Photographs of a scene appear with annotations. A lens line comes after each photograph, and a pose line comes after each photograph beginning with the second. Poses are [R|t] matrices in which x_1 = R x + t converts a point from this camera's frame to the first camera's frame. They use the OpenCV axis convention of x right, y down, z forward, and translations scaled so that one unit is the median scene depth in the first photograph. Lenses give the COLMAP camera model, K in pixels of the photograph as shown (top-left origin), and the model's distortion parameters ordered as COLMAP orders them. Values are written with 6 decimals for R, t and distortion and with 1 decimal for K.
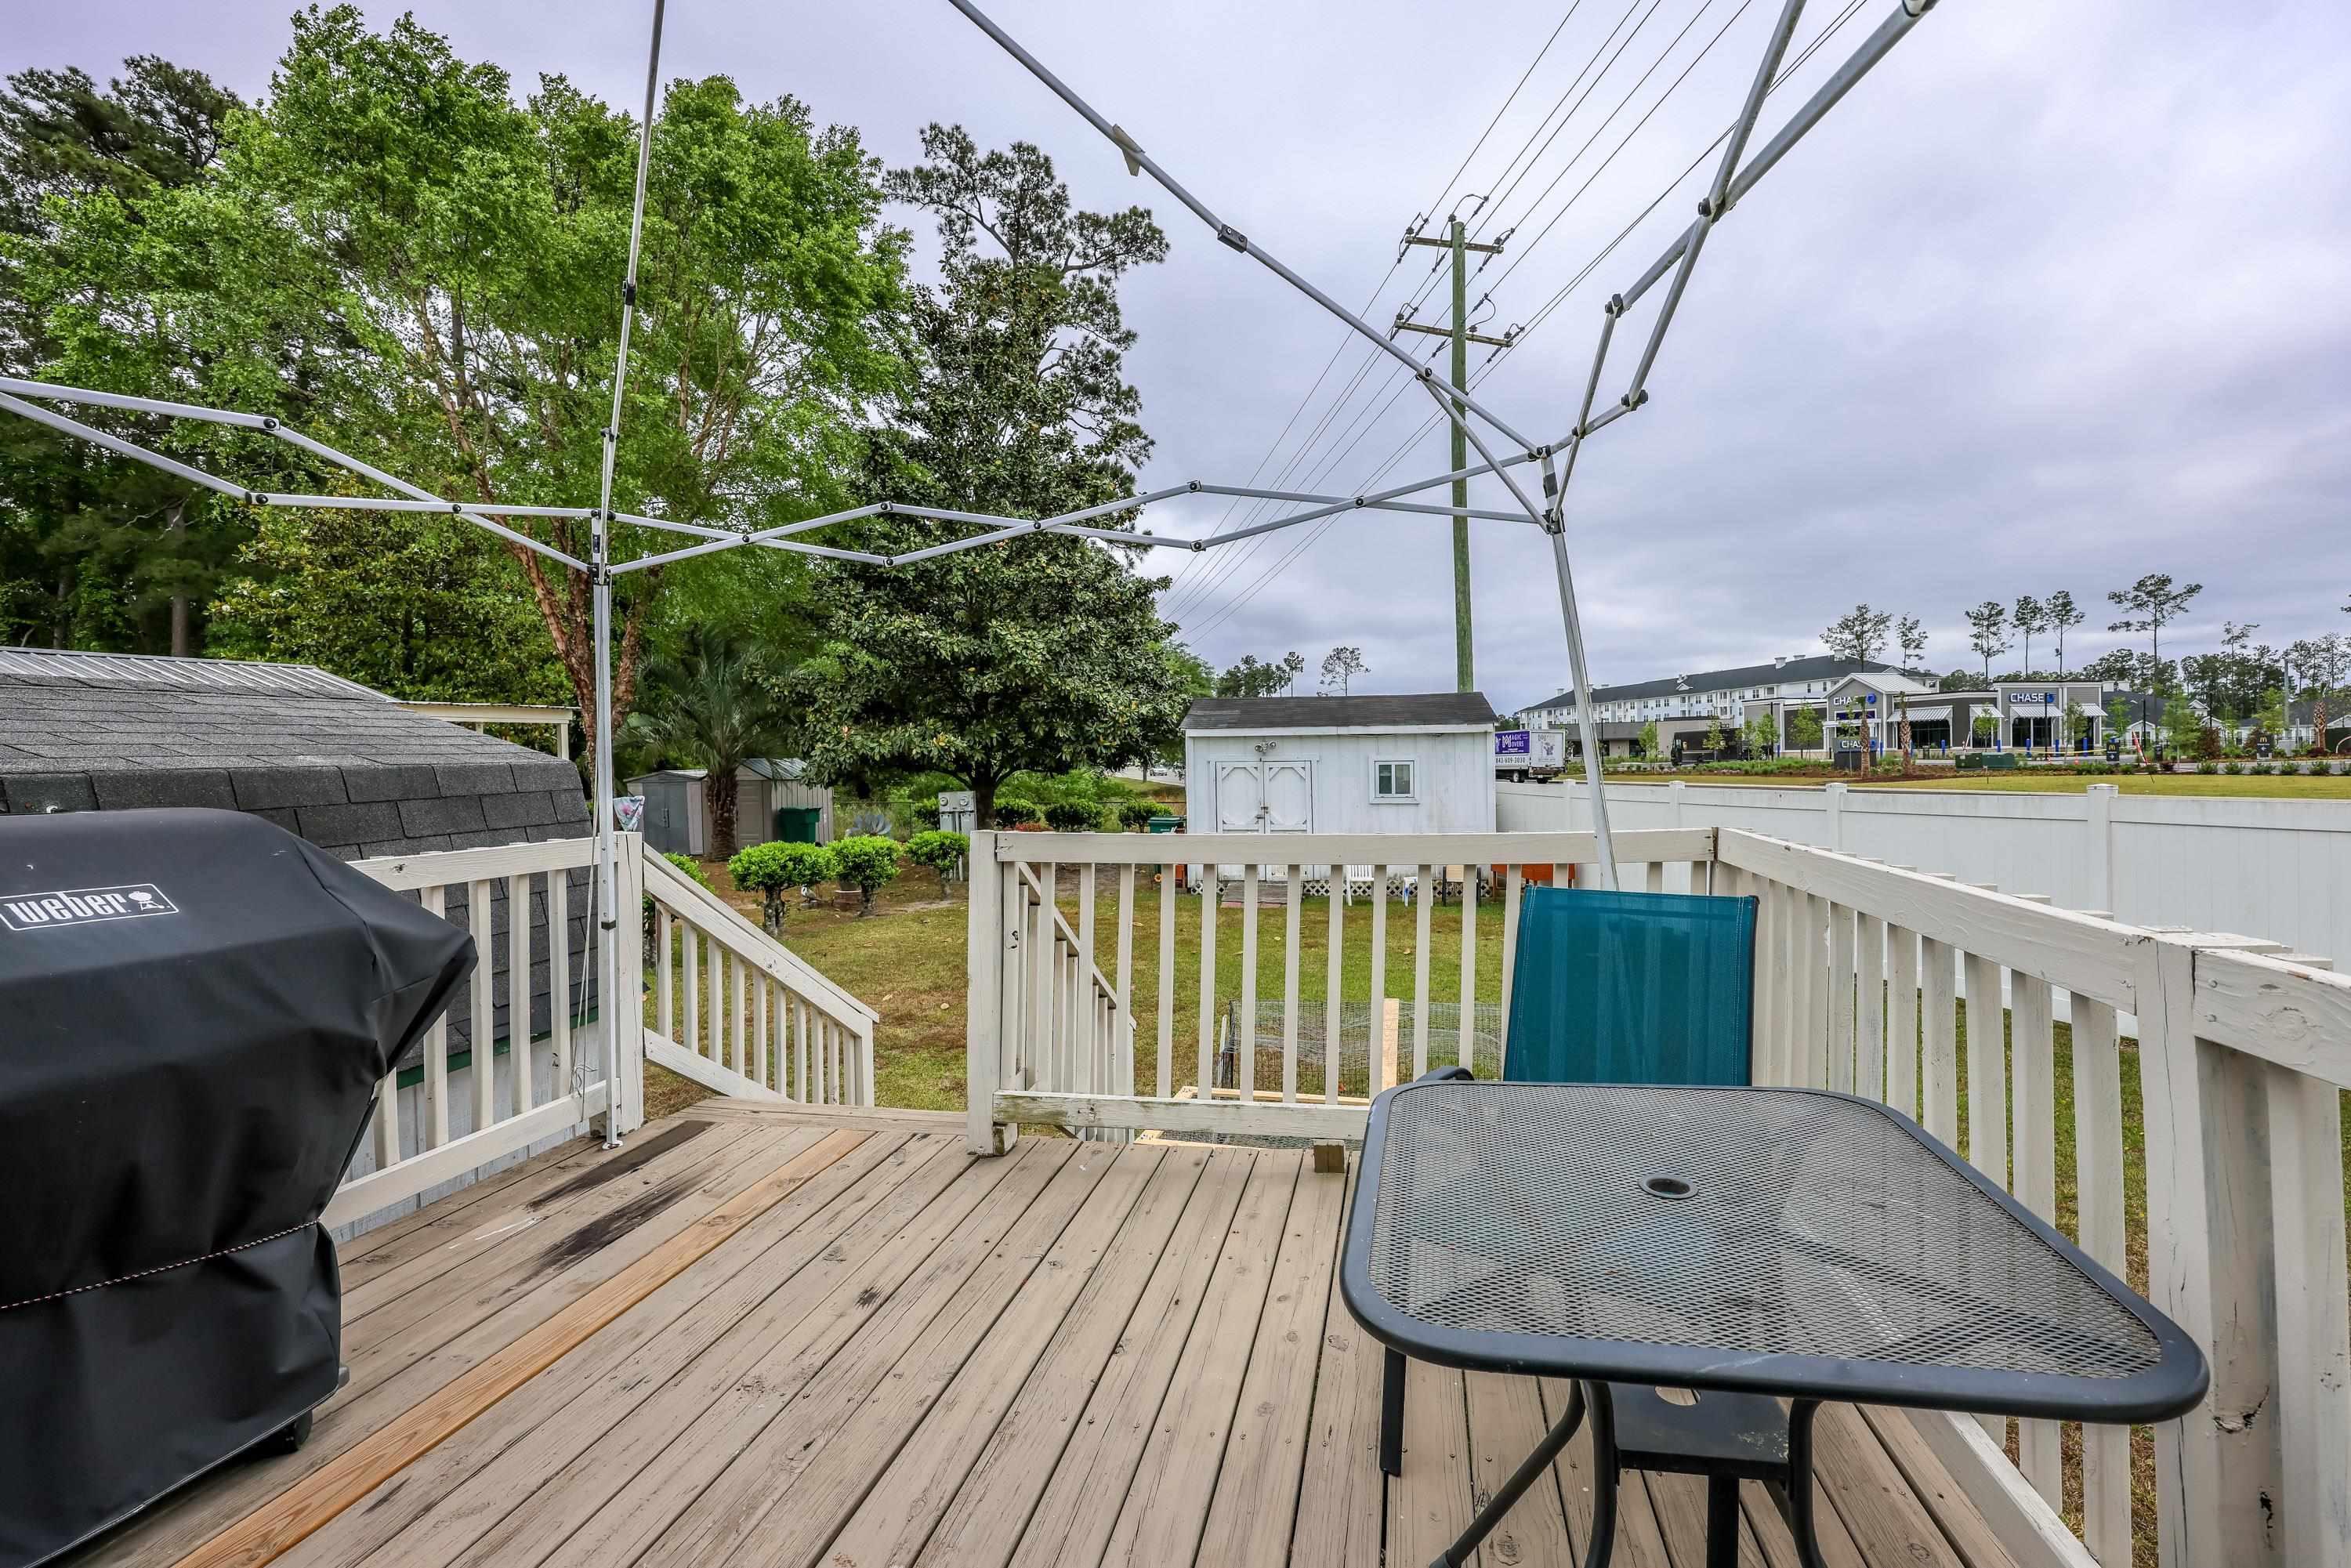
lens RADIAL K [[1016.9, 0, 1185.7], [0, 1016.9, 766.3], [0, 0, 1]] dist [0.002572, 0.000489]
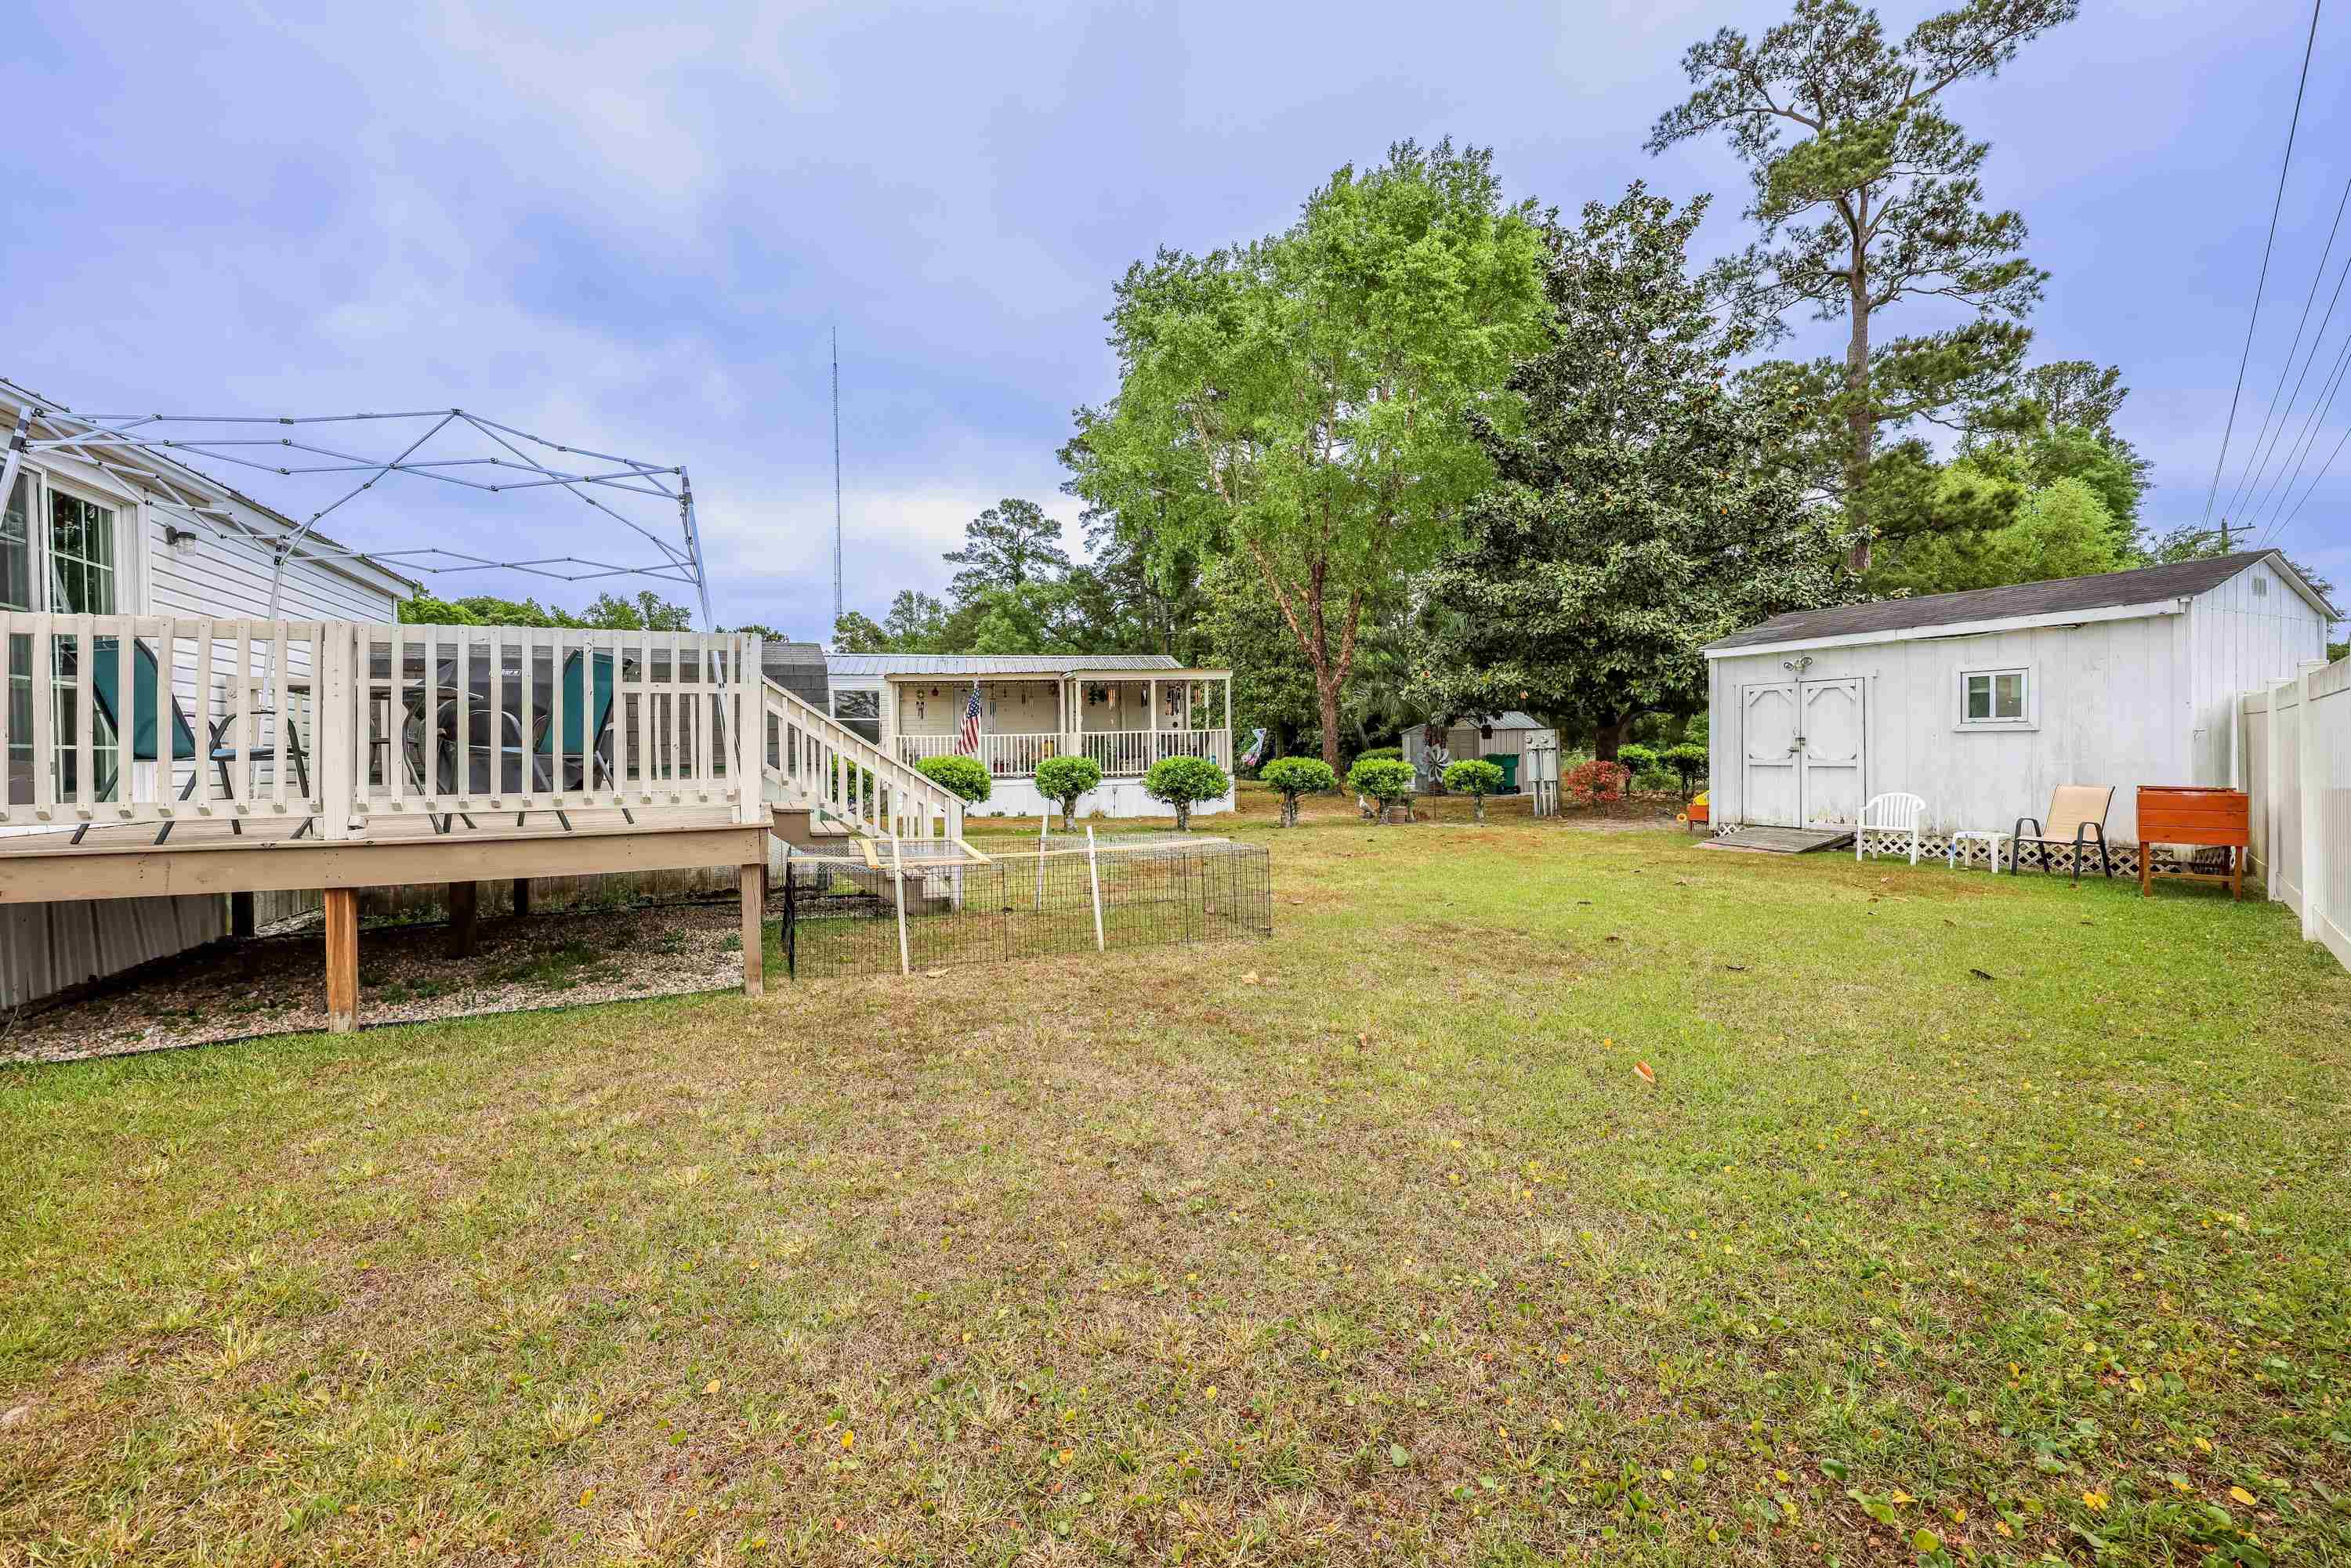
lens RADIAL K [[1016.9, 0, 1182.4], [0, 1016.9, 772.1], [0, 0, 1]] dist [0.002572, 0.000489]
pose [[0.492871, 0.017290, -0.869931, 0.342509], [-0.007145, 0.999849, 0.015825, 0.036682], [0.870073, -0.001584, 0.492920, 0.107587]]
